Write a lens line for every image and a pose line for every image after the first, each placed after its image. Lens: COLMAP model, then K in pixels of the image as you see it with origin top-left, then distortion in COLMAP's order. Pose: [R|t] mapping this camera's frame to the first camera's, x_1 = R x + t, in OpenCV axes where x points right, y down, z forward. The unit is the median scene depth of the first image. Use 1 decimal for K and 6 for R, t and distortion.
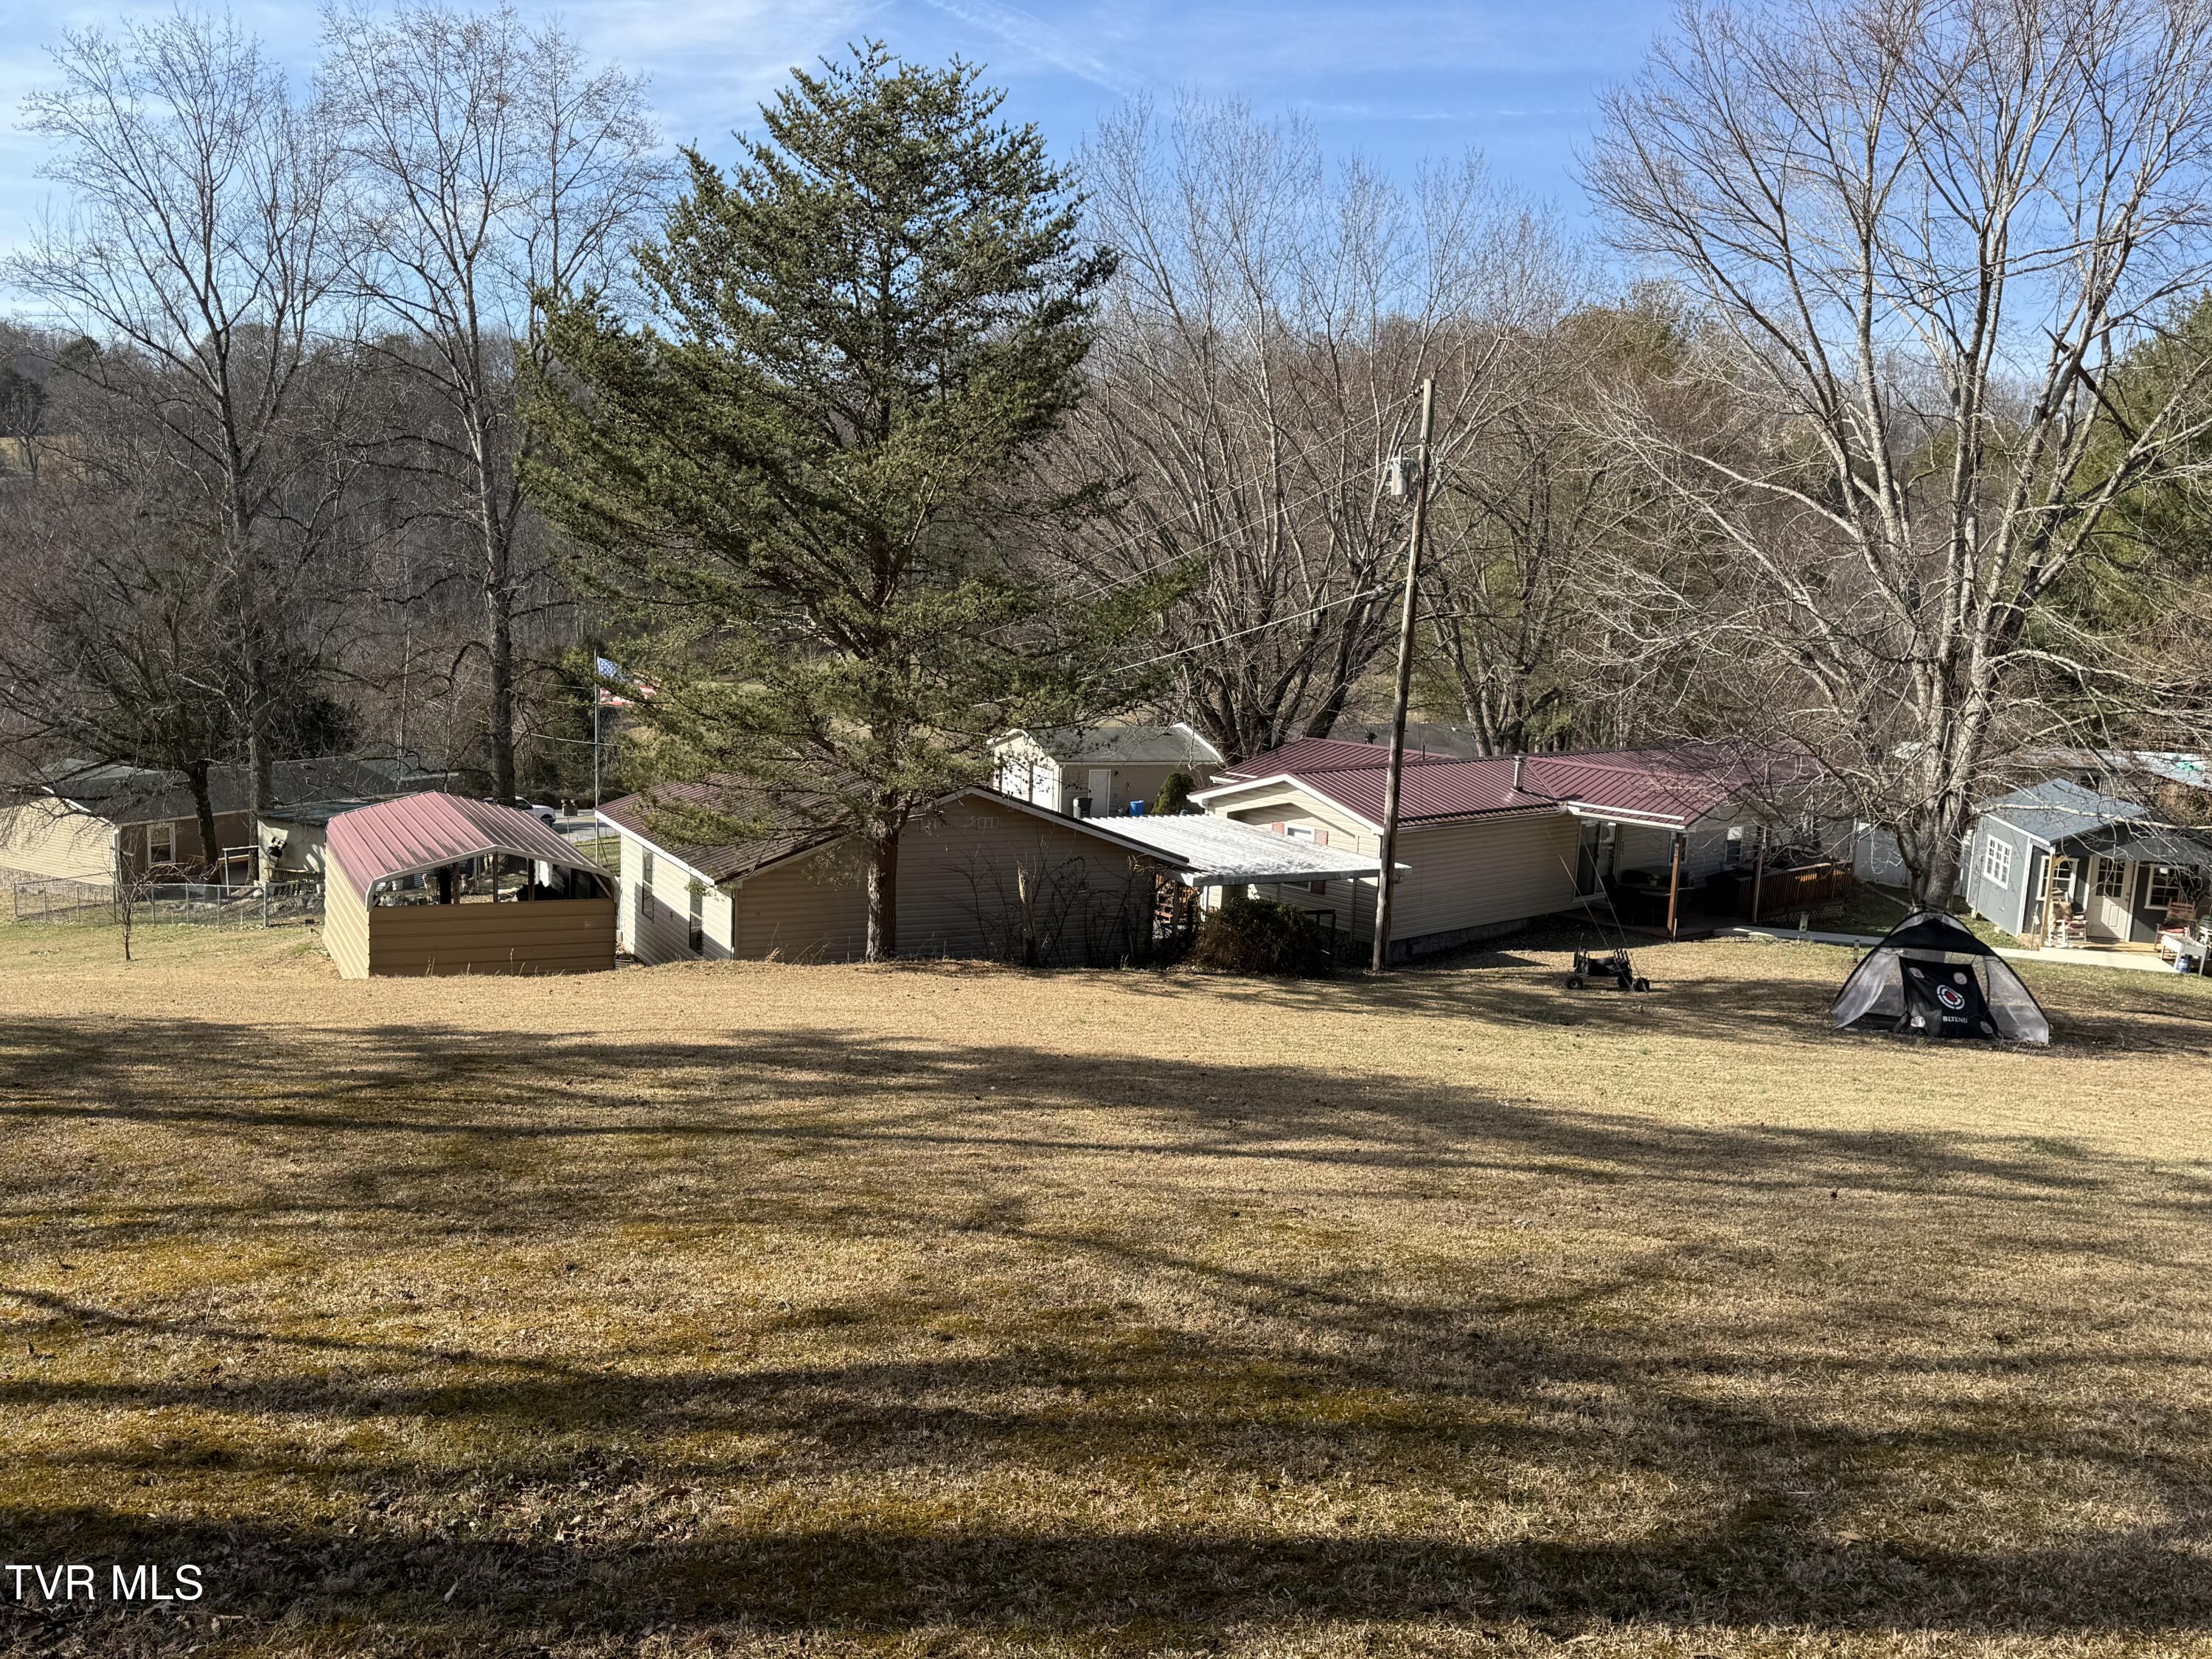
lens RADIAL K [[1782.7, 0, 1106.0], [0, 1782.7, 829.5], [0, 0, 1]] dist [0.055812, -0.120485]
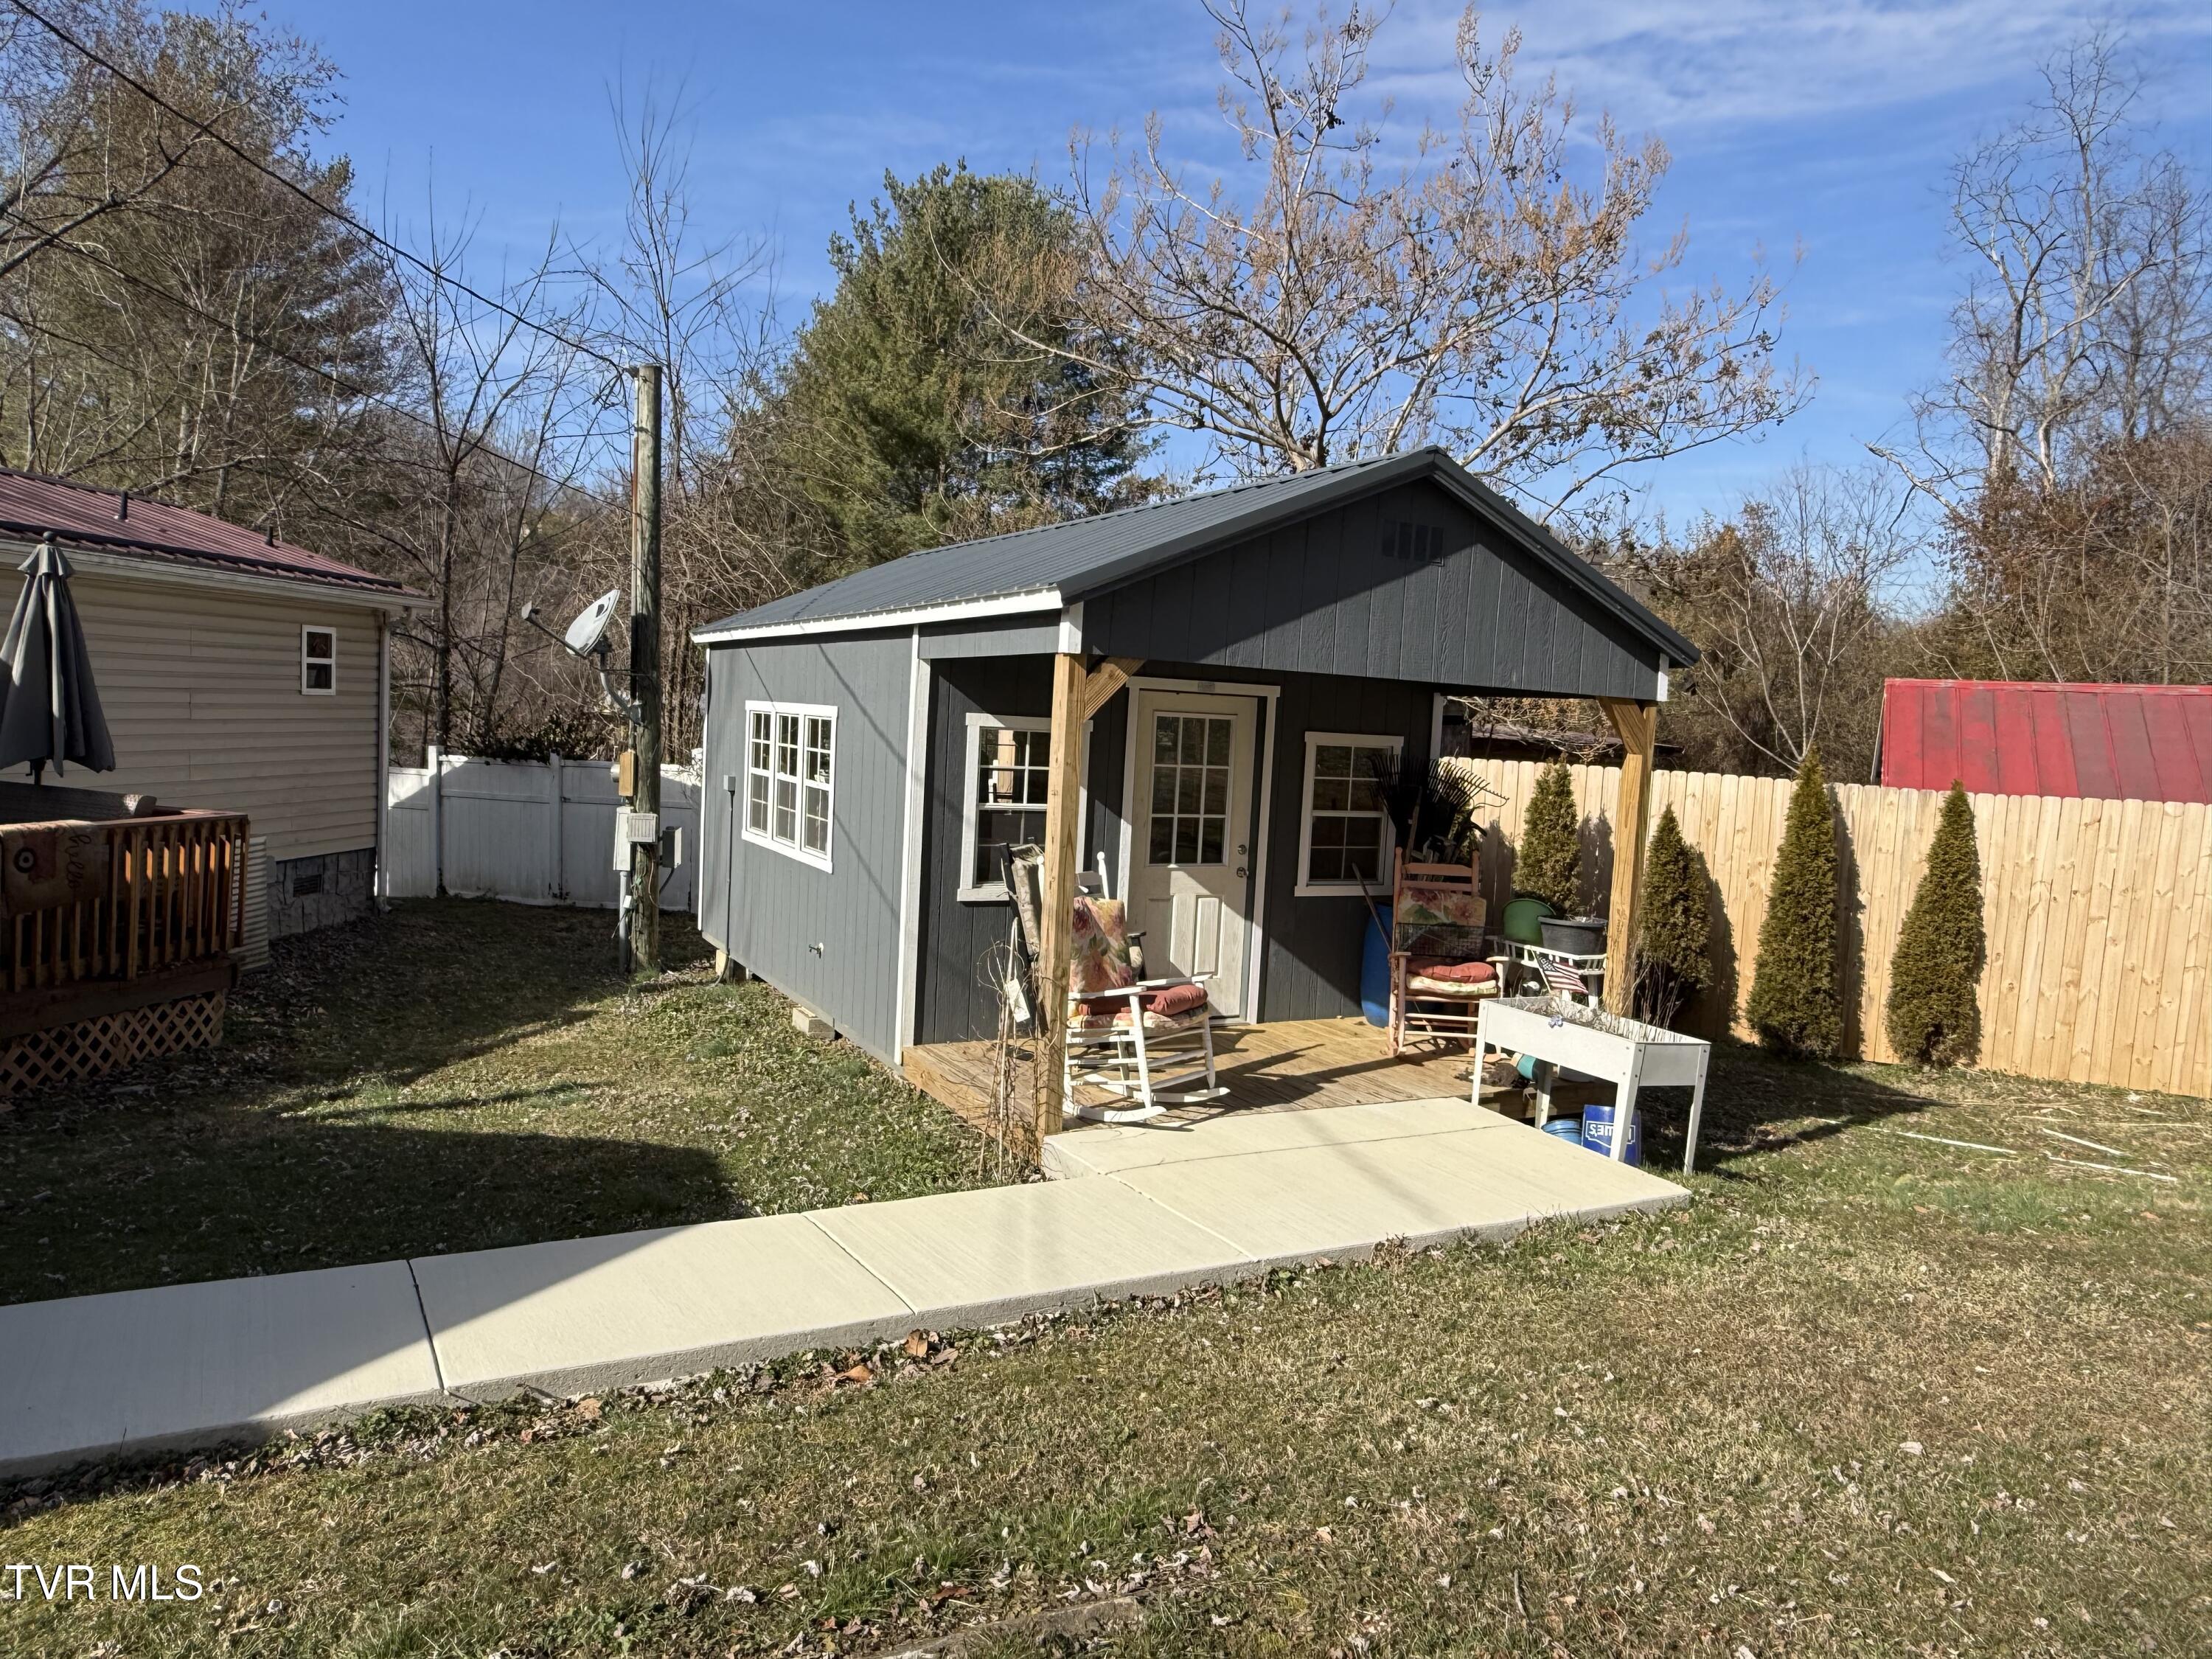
lens RADIAL K [[1460.9, 0, 1090.2], [0, 1460.9, 823.9], [0, 0, 1]] dist [-0.000643, 0.001249]
pose [[0.760654, -0.050206, 0.647213, 0.584626], [0.073319, 0.997270, -0.008809, 0.046156], [-0.645003, 0.054154, 0.762258, 1.208947]]
